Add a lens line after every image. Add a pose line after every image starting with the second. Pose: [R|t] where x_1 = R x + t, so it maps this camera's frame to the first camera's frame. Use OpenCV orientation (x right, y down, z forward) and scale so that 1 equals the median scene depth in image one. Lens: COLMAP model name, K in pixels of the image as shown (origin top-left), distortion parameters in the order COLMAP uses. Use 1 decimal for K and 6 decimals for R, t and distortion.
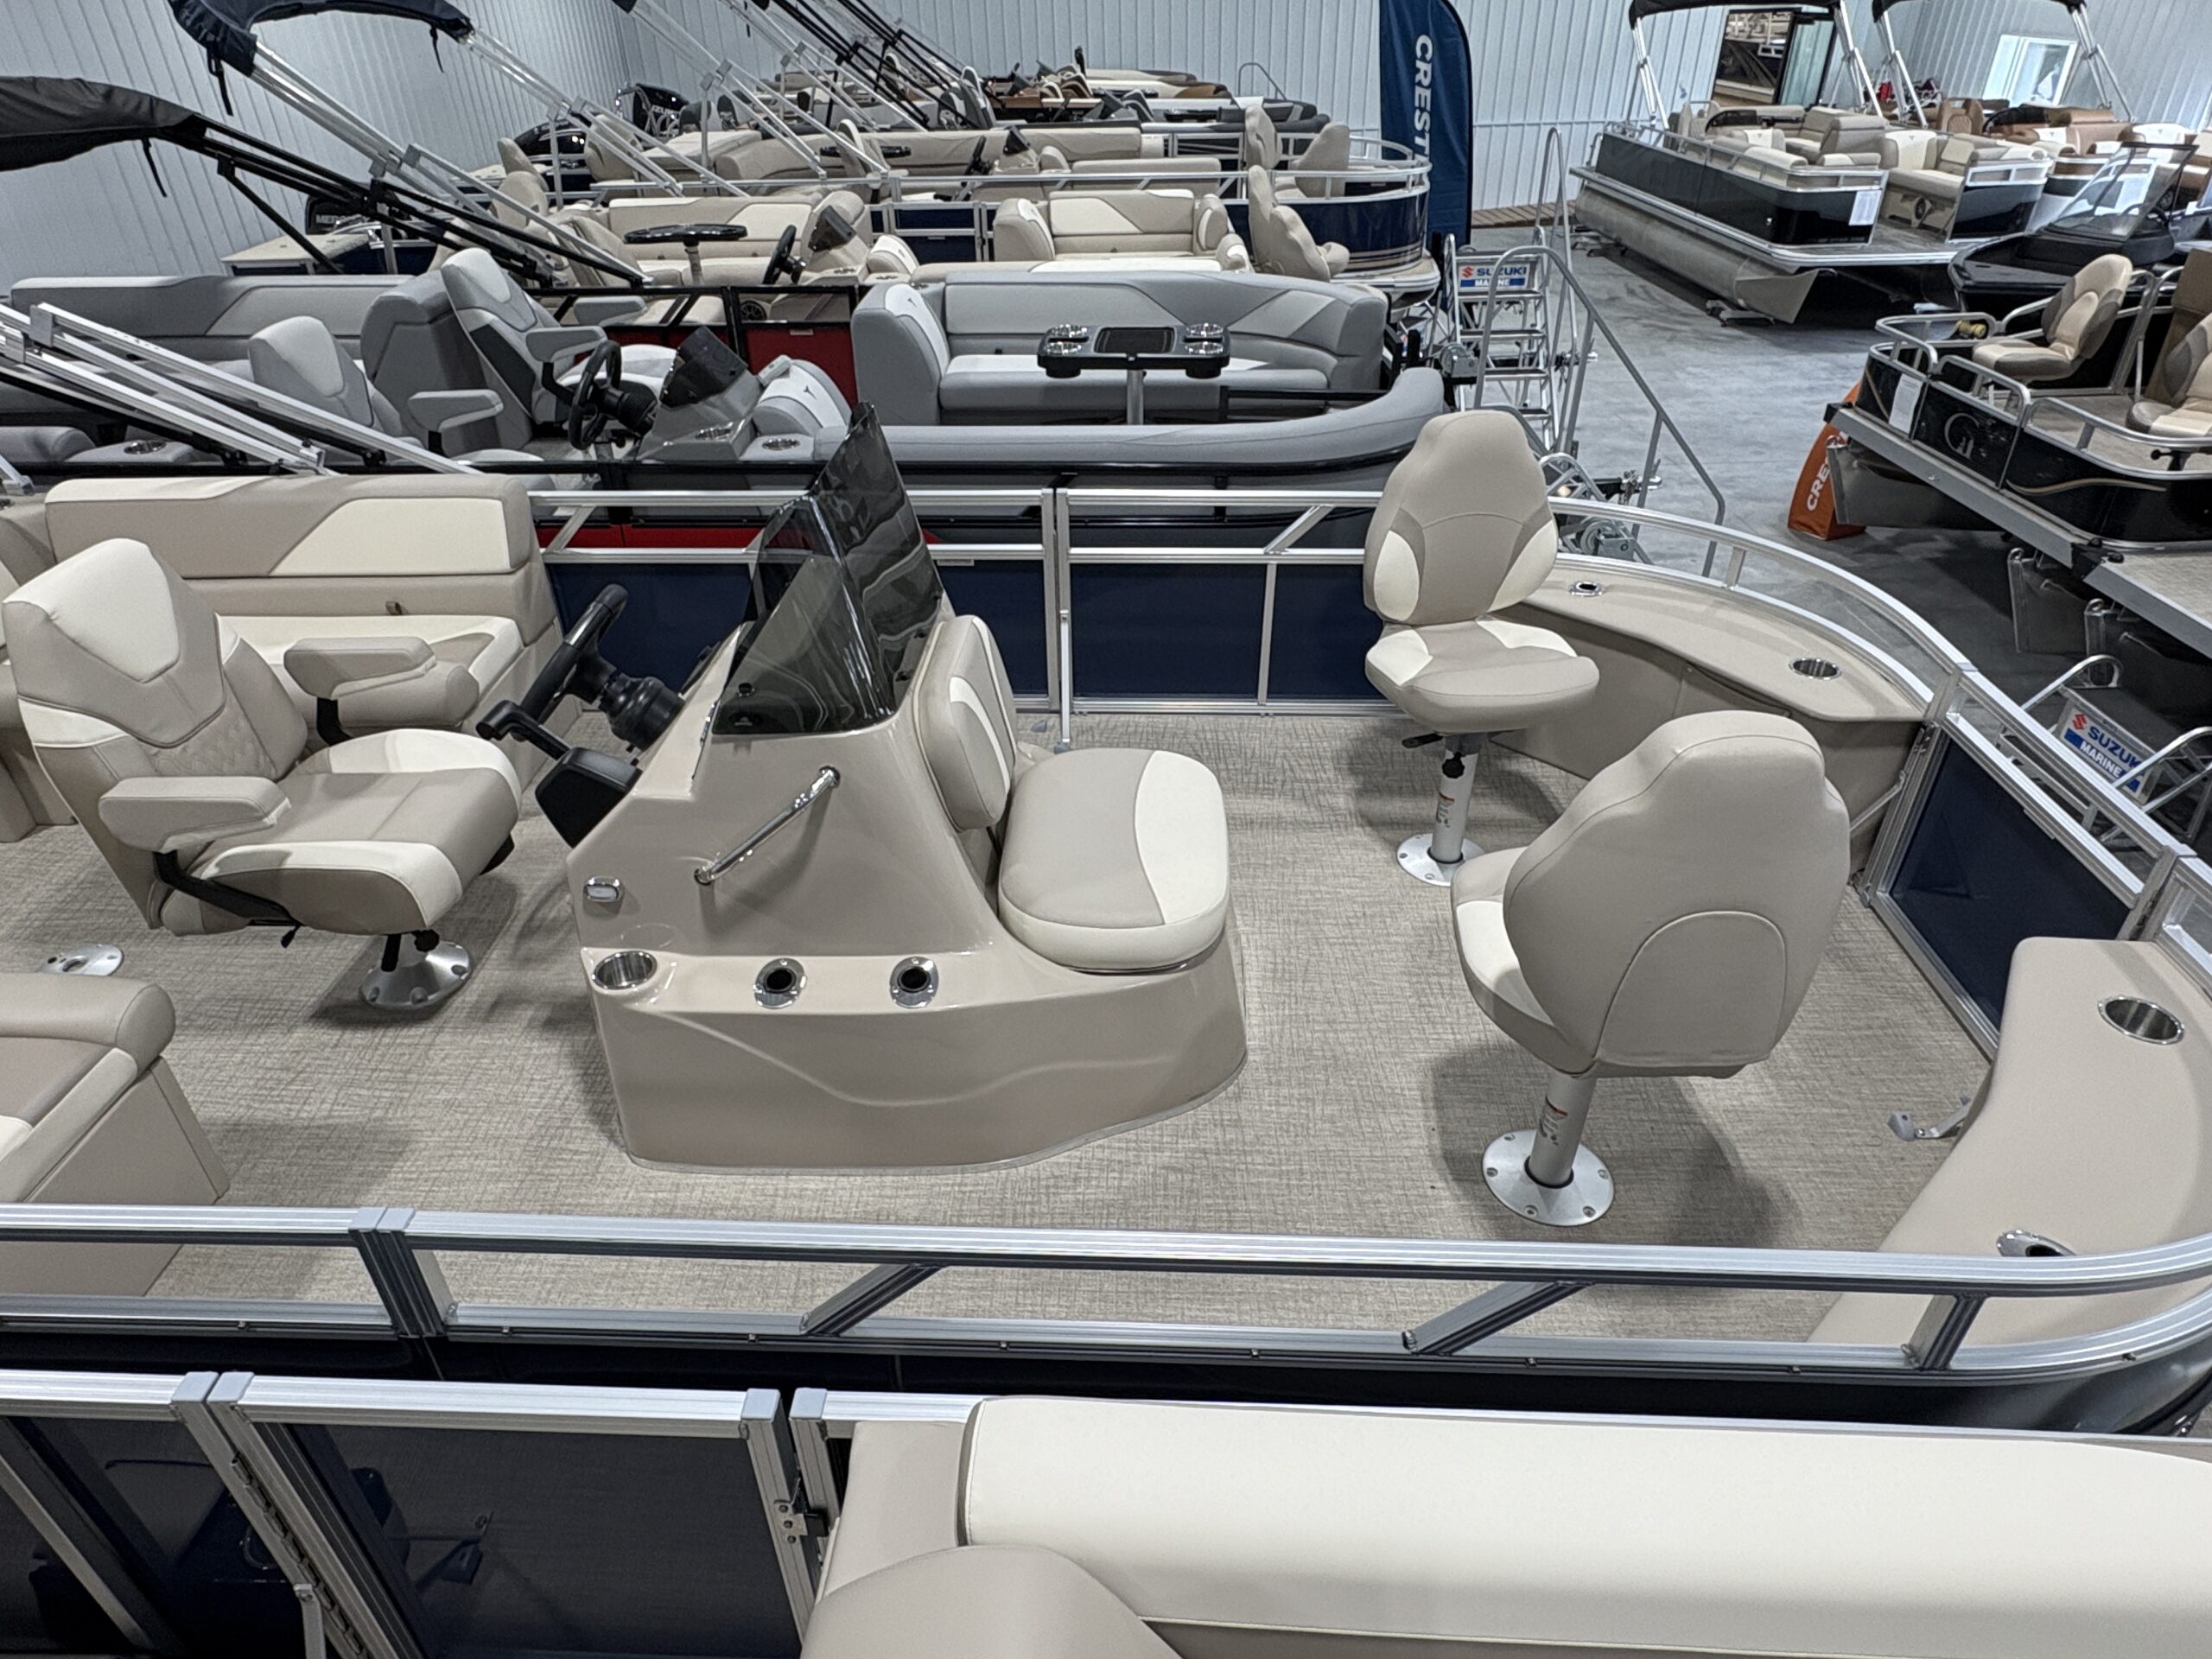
lens RADIAL K [[1325.9, 0, 1088.6], [0, 1325.9, 830.4], [0, 0, 1]] dist [-0.002236, 0.002166]
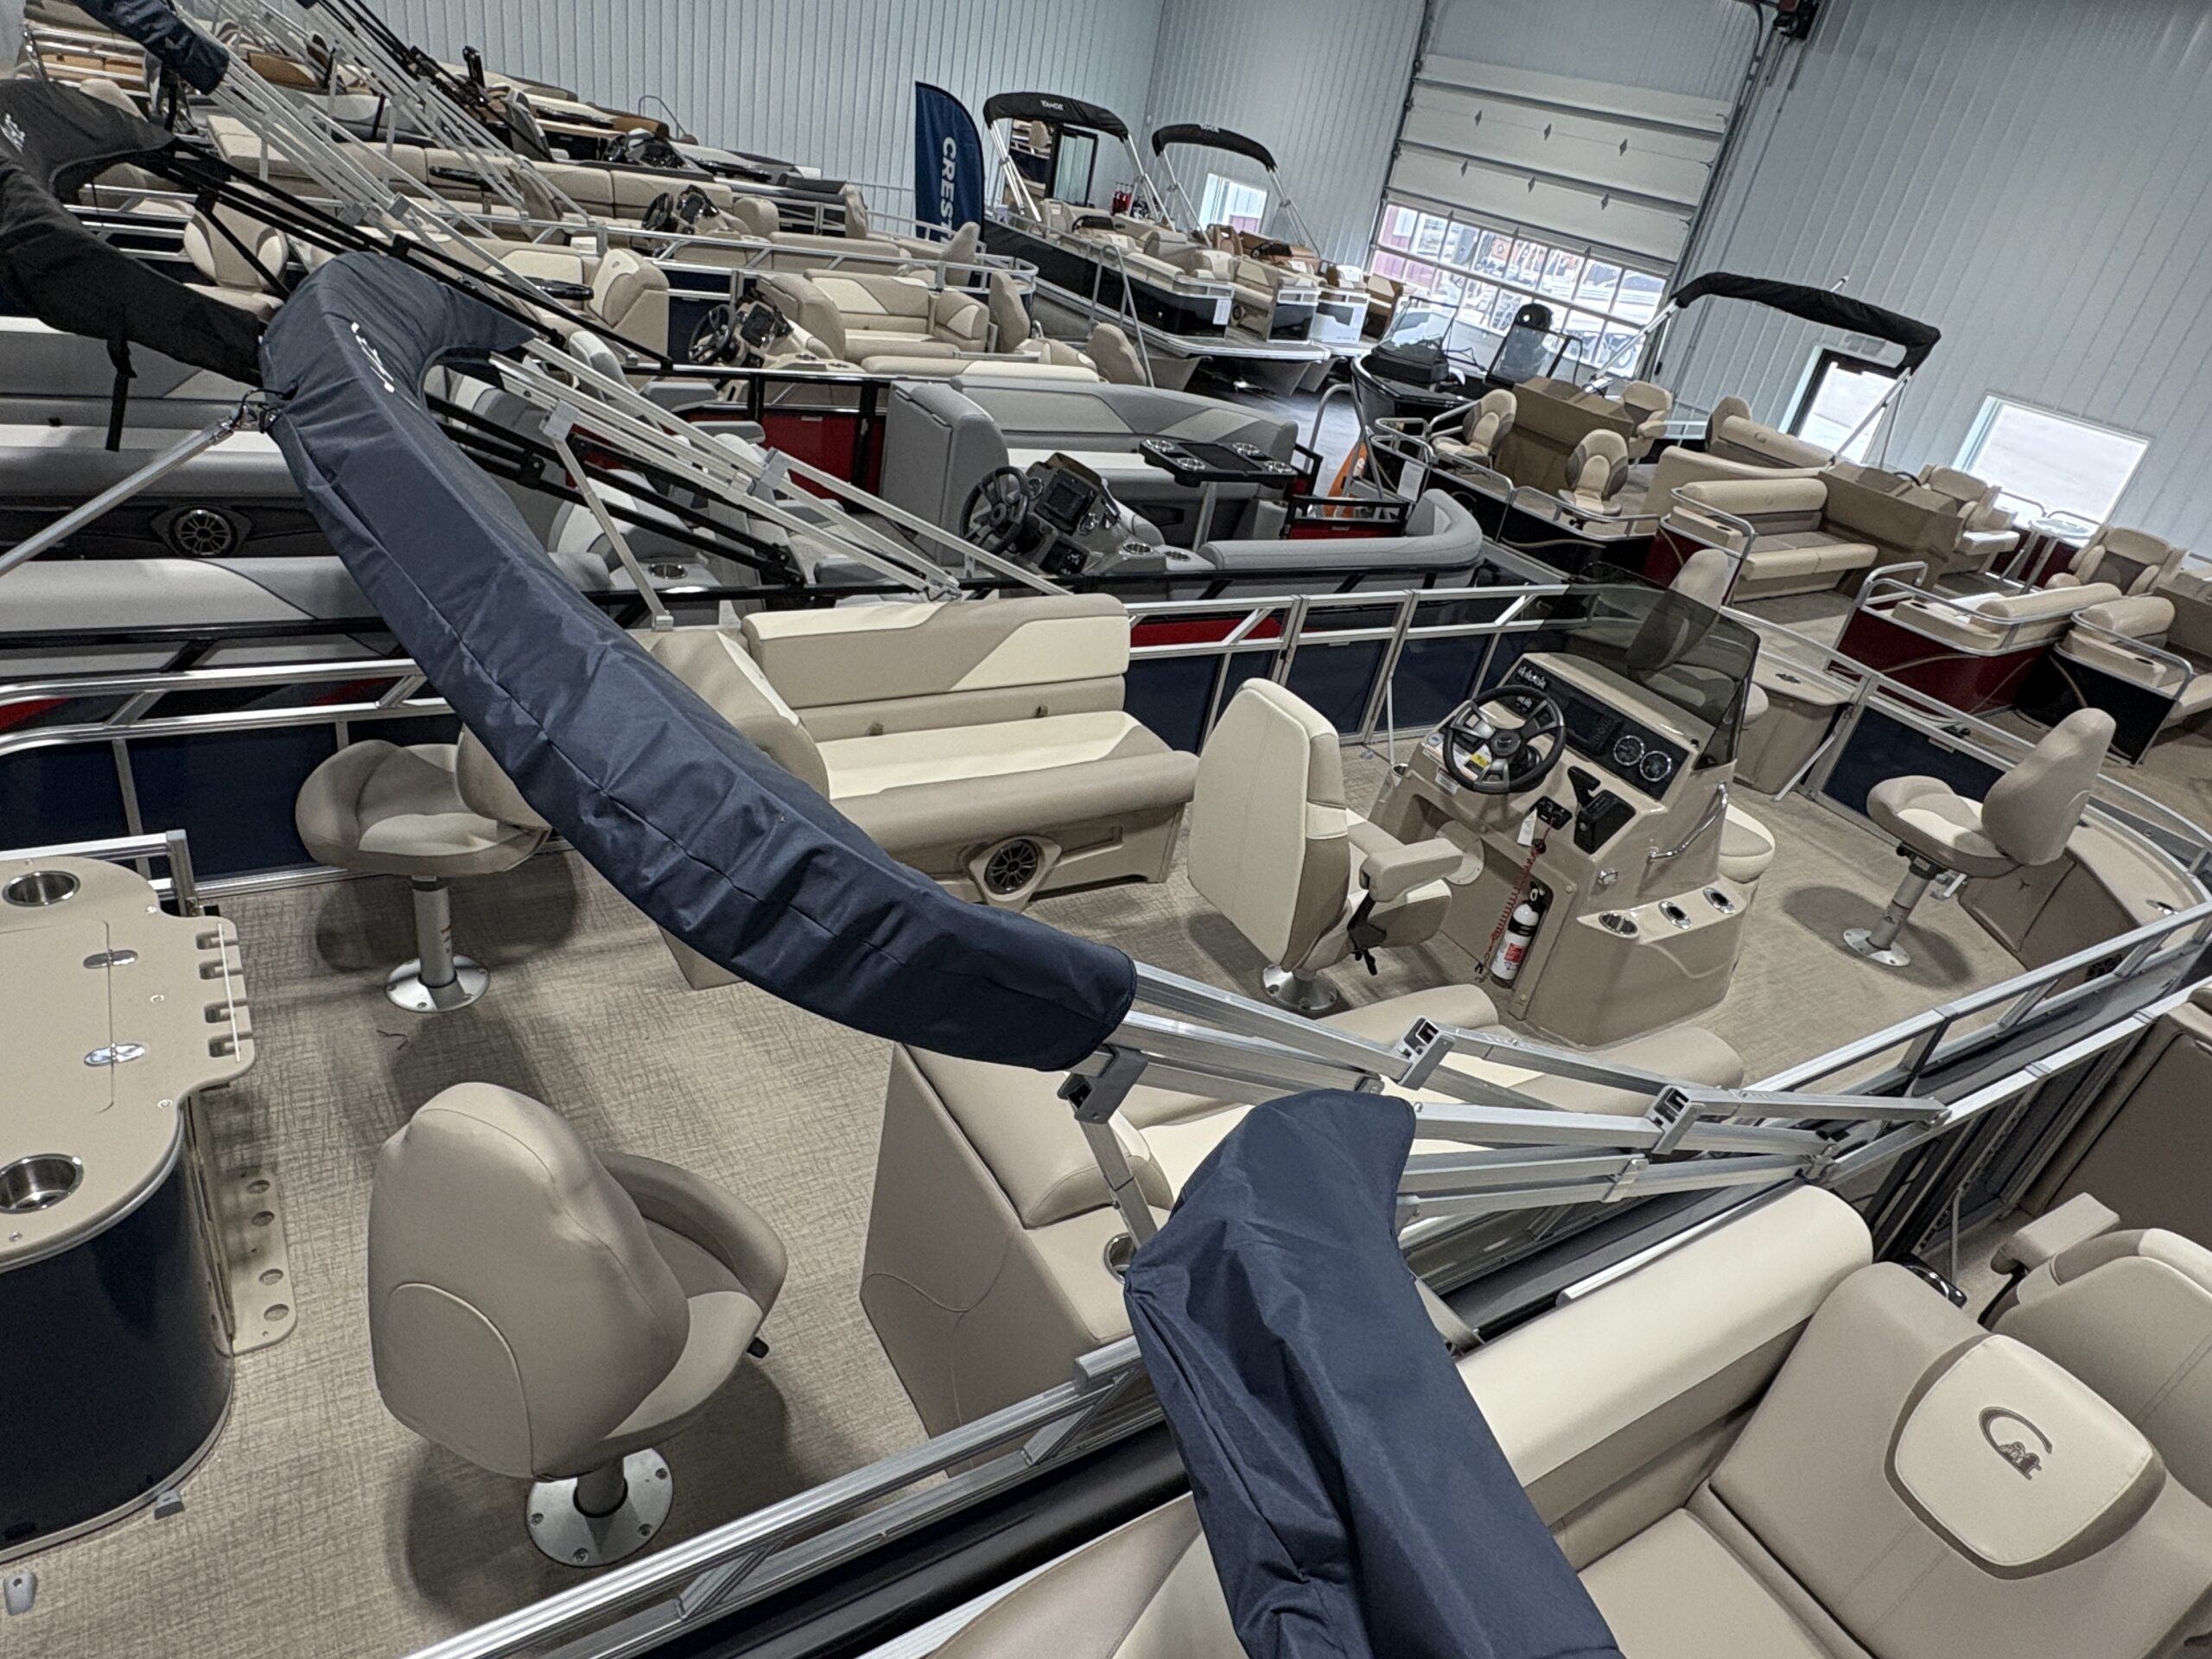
lens RADIAL K [[1325.9, 0, 1099.1], [0, 1325.9, 828.9], [0, 0, 1]] dist [-0.002236, 0.002166]
pose [[0.808503, -0.138264, 0.572018, -1.120945], [0.138731, 0.989393, 0.043065, -0.104934], [-0.571906, 0.044539, 0.819109, 0.021267]]
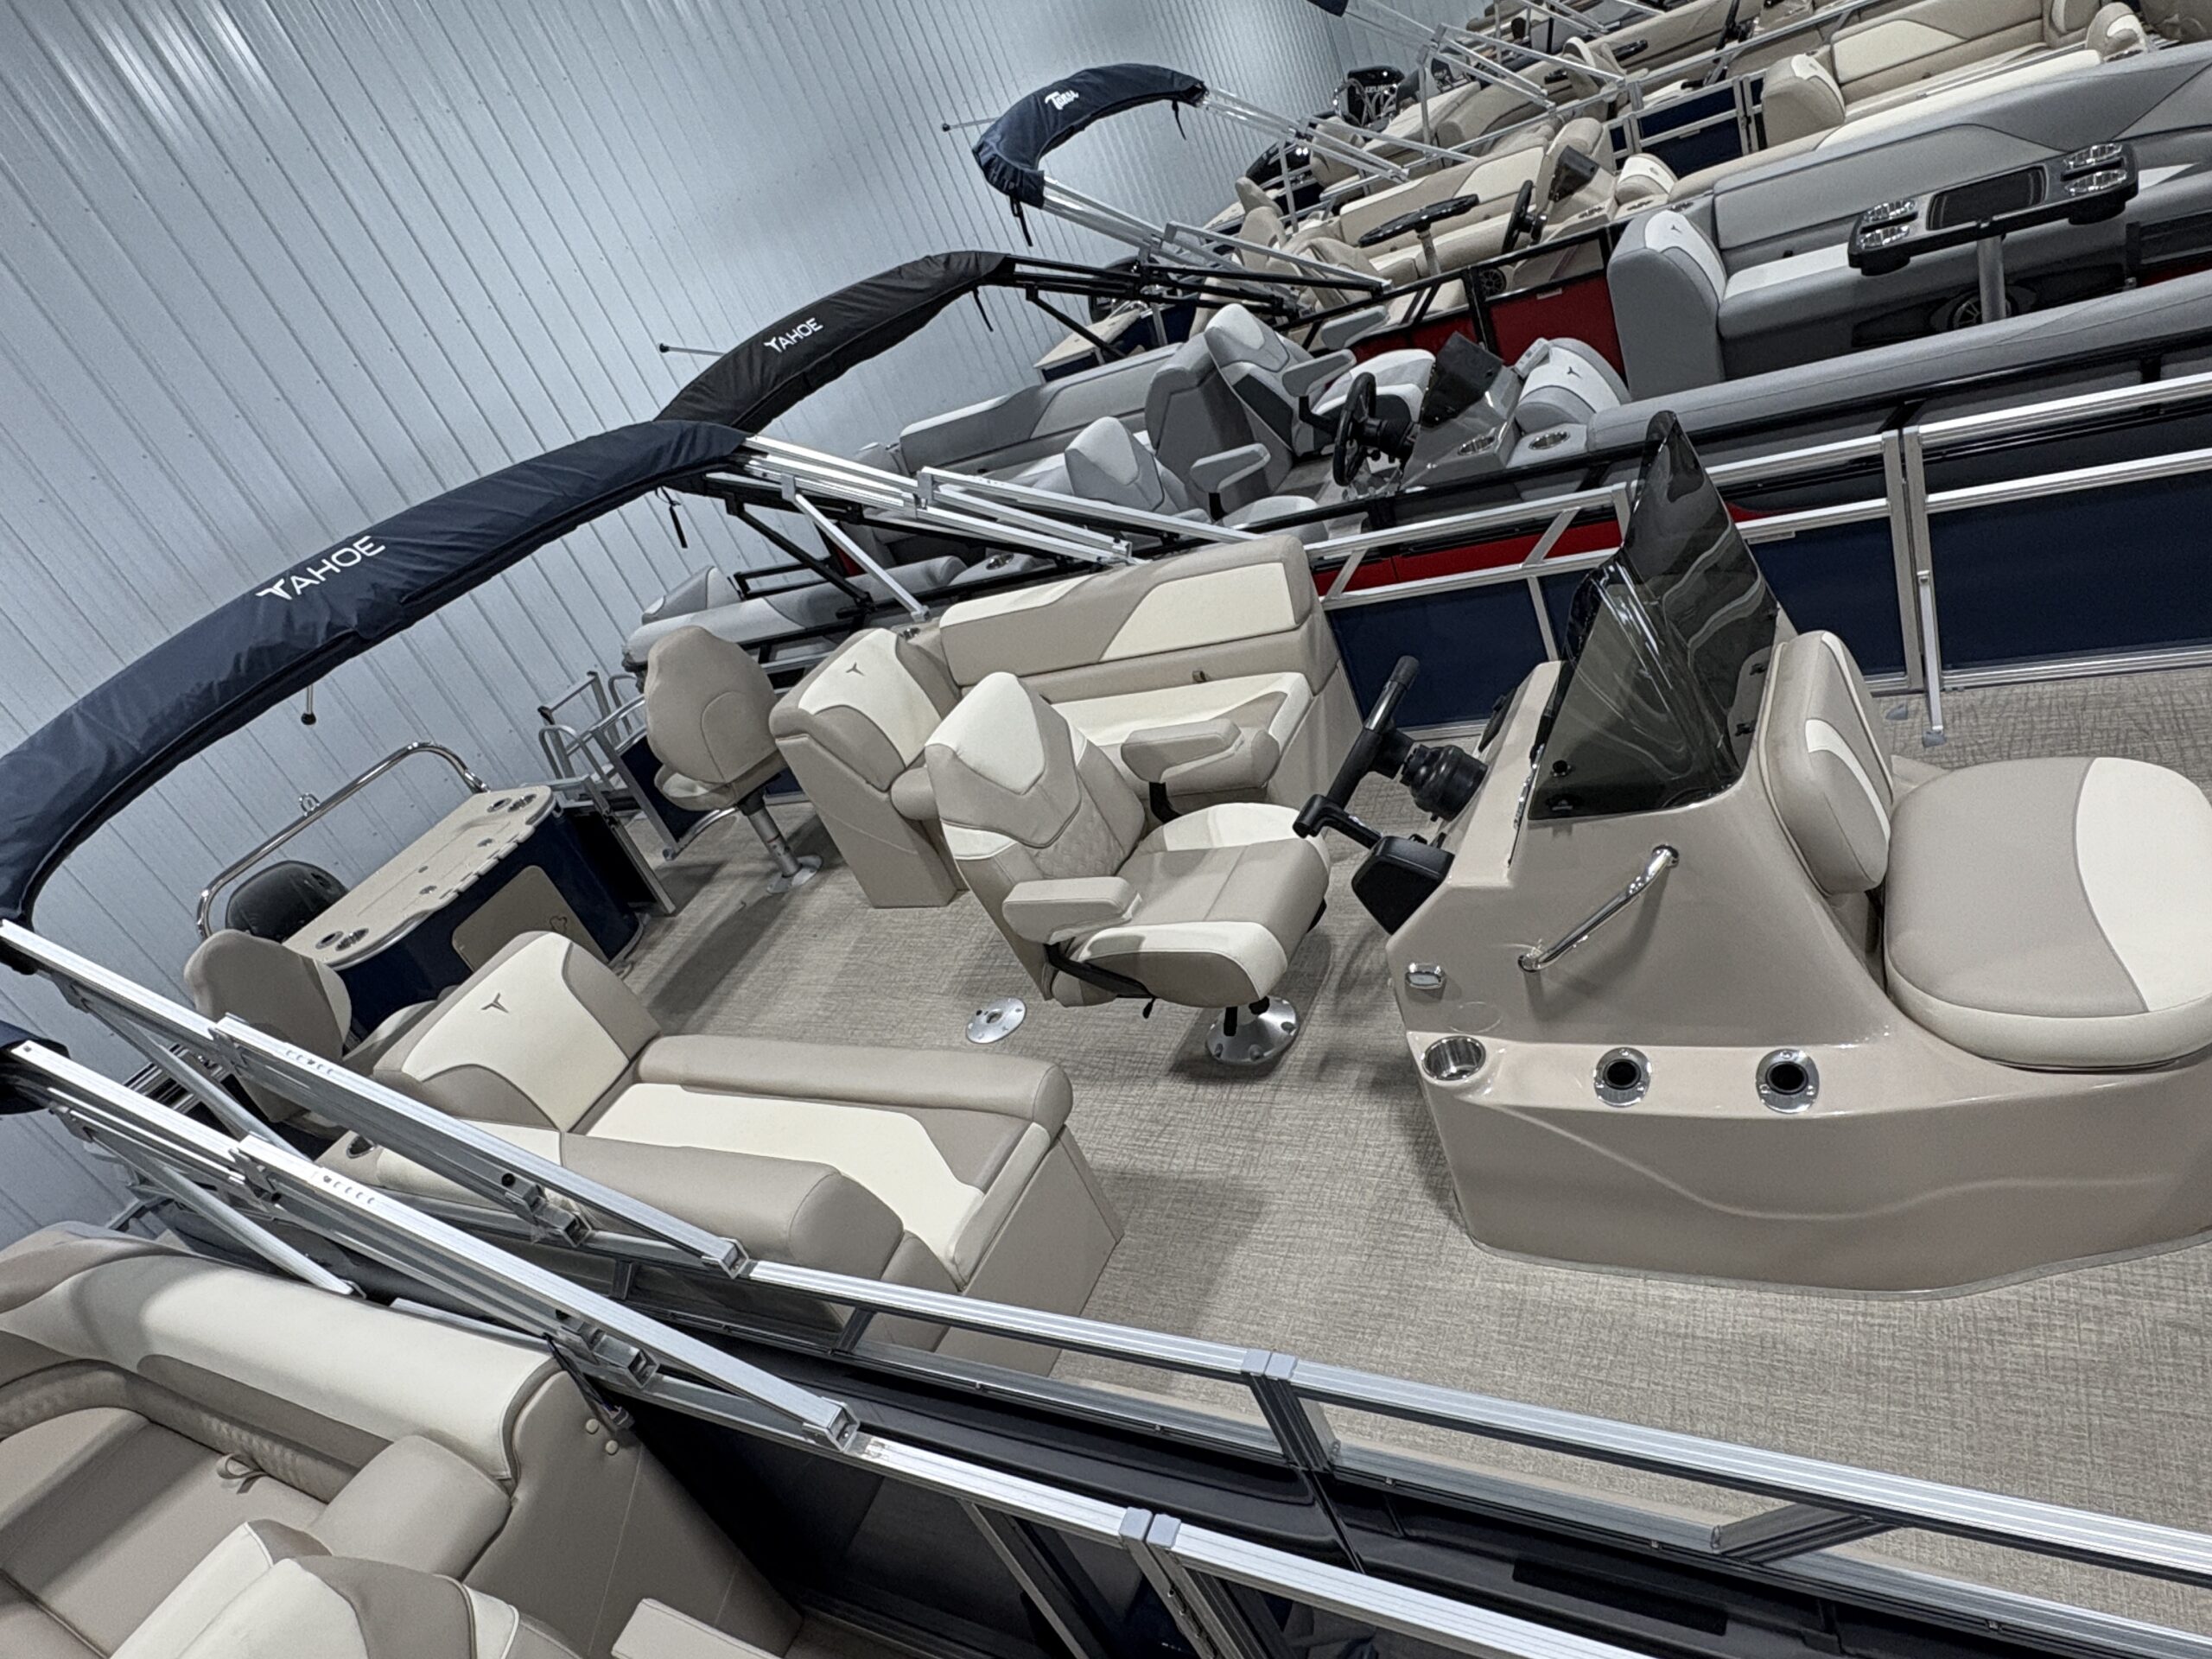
lens RADIAL K [[1325.9, 0, 1099.4], [0, 1325.9, 824.1], [0, 0, 1]] dist [-0.002236, 0.002166]
pose [[0.846172, -0.069240, -0.528392, -0.027366], [0.086407, 0.996229, 0.007829, -0.060791], [0.525857, -0.052281, 0.848964, 0.028294]]
